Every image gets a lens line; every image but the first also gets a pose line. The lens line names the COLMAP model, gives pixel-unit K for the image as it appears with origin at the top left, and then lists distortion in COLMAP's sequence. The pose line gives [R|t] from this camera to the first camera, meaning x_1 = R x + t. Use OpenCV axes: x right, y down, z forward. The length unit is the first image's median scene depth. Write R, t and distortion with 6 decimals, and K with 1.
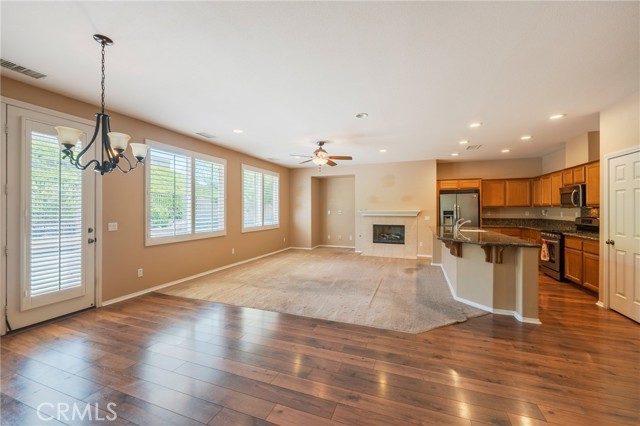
lens RADIAL K [[258.3, 0, 320.3], [0, 258.3, 210.5], [0, 0, 1]] dist [0.000903, -0.001519]
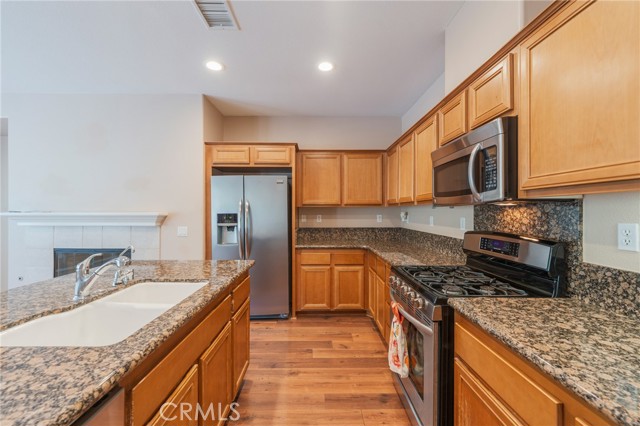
lens RADIAL K [[258.3, 0, 319.6], [0, 258.3, 213.8], [0, 0, 1]] dist [0.000903, -0.001519]
pose [[0.929150, -0.002189, 0.369697, 0.641058], [-0.000292, 0.999978, 0.006657, -0.001650], [-0.369703, -0.006293, 0.929129, 0.717175]]
